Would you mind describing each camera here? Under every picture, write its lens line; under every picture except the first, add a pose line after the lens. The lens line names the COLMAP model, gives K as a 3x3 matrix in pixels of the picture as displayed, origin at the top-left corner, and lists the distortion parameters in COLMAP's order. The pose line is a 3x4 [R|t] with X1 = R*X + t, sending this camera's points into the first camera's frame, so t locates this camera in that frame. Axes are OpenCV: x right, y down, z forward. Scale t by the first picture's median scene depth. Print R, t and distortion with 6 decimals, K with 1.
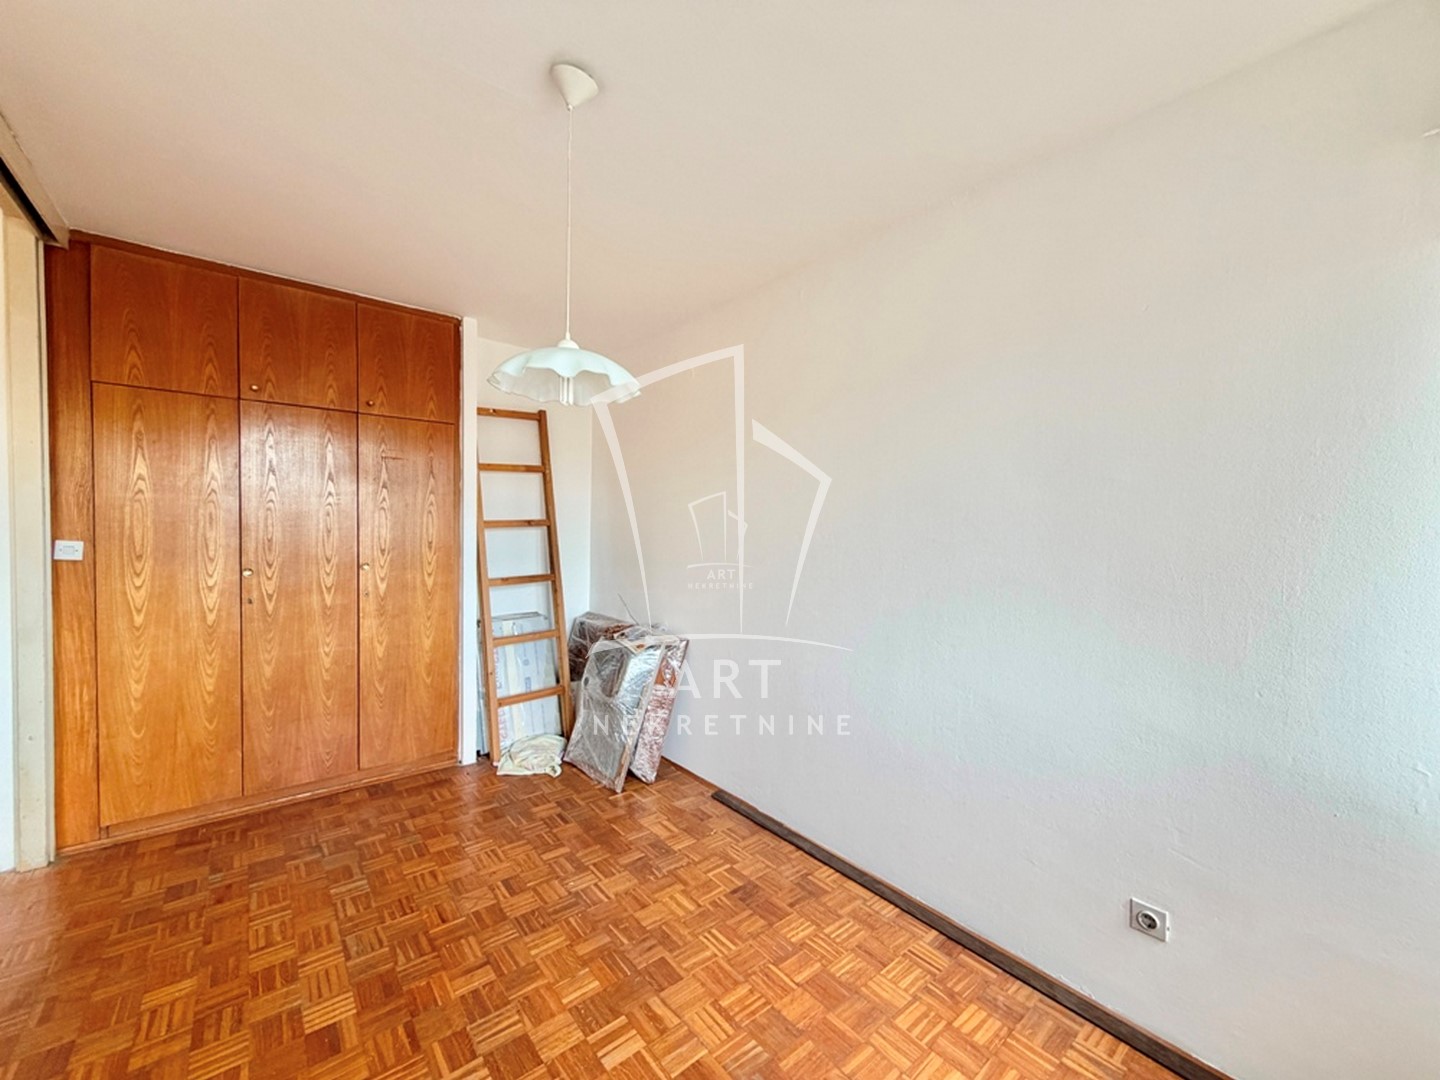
lens RADIAL K [[573.2, 0, 716.0], [0, 573.2, 541.4], [0, 0, 1]] dist [0.000394, -0.000062]
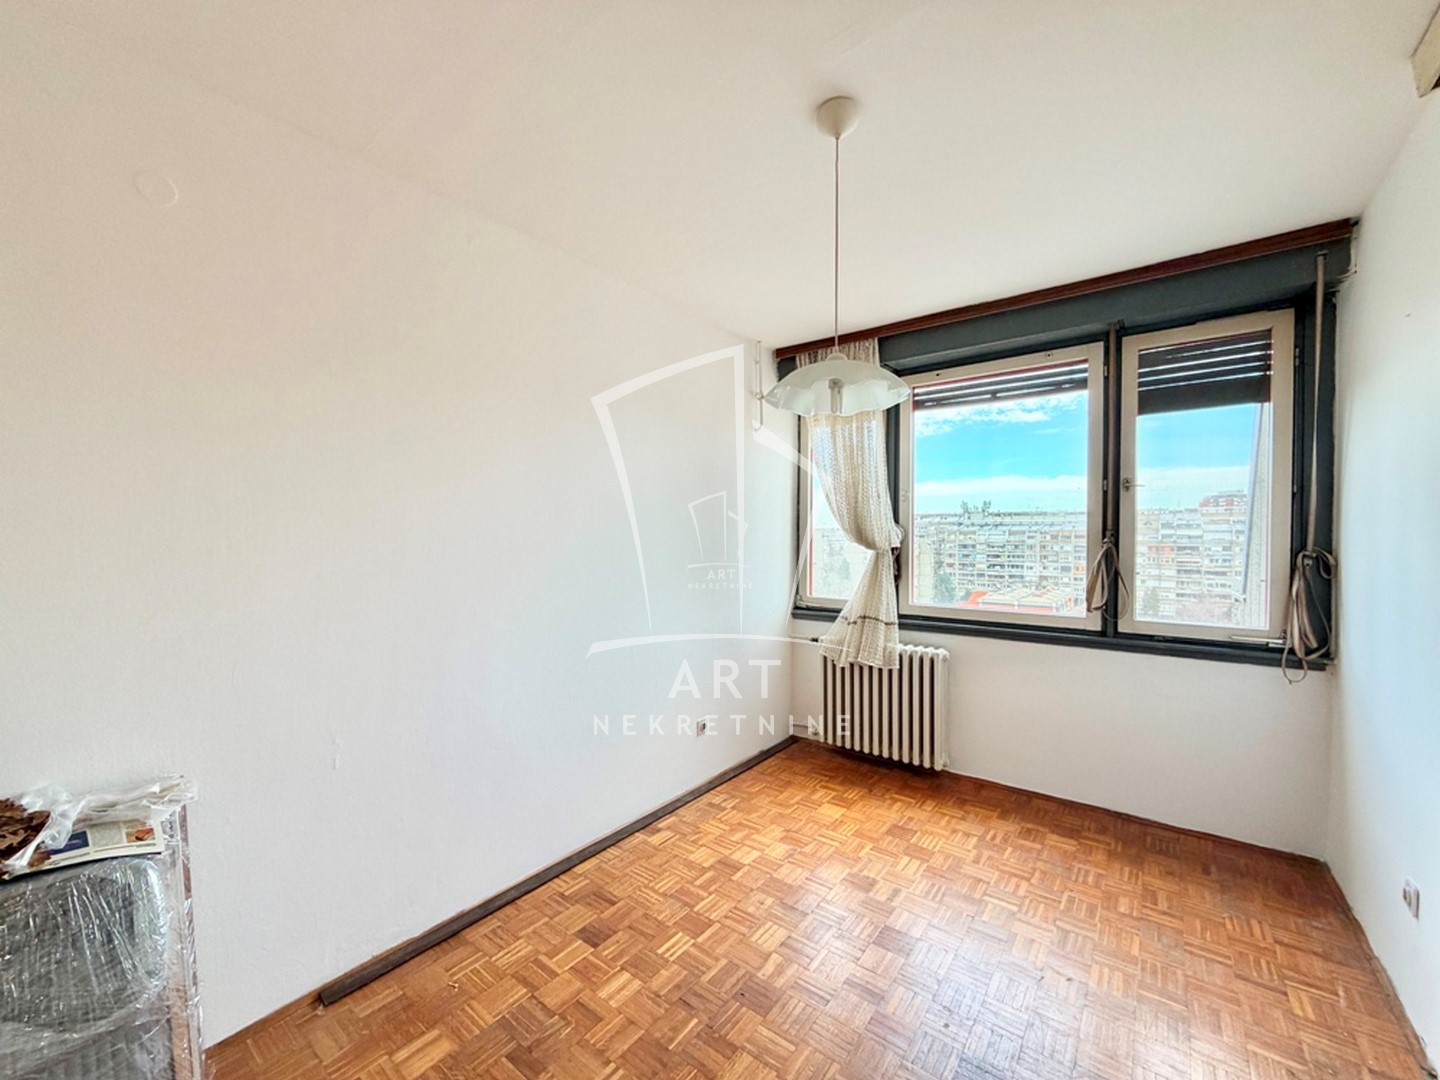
lens RADIAL K [[573.2, 0, 716.0], [0, 573.2, 541.4], [0, 0, 1]] dist [0.000394, -0.000062]
pose [[-0.225266, -0.021473, 0.974061, -0.815979], [0.020549, 0.999430, 0.026784, -0.023646], [-0.974081, 0.026050, -0.224696, 0.958885]]
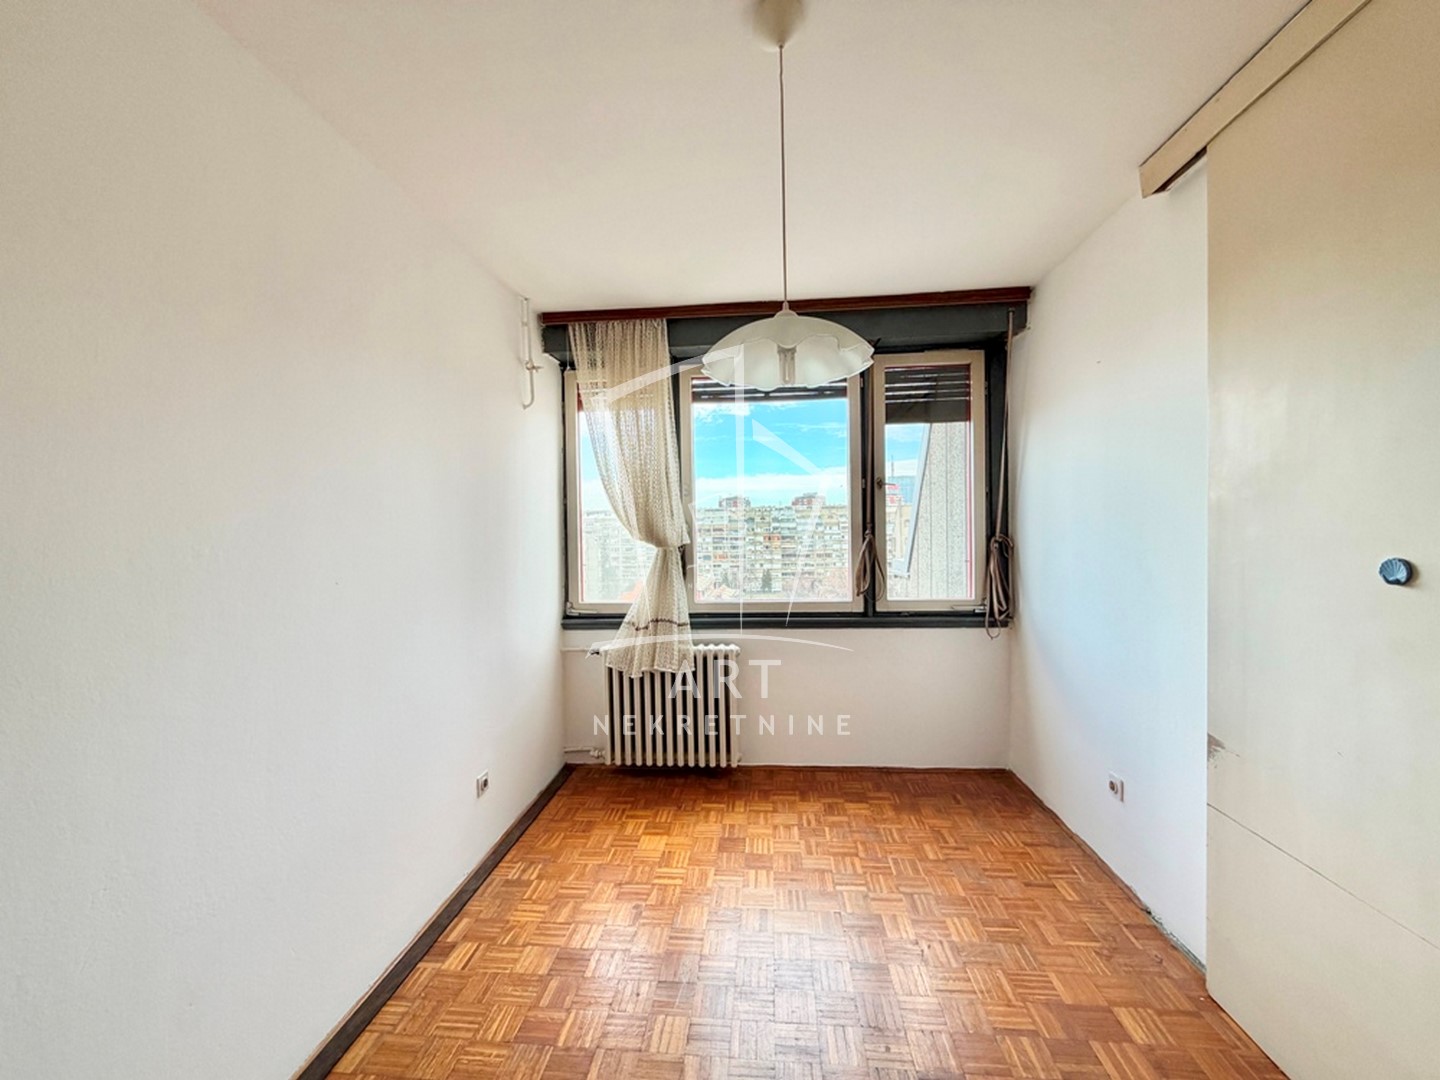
lens RADIAL K [[573.2, 0, 716.0], [0, 573.2, 541.4], [0, 0, 1]] dist [0.000394, -0.000062]
pose [[-0.712679, -0.012304, 0.701383, -0.524101], [0.028729, 0.998495, 0.046709, -0.028938], [-0.700902, 0.053439, -0.711253, 1.120927]]
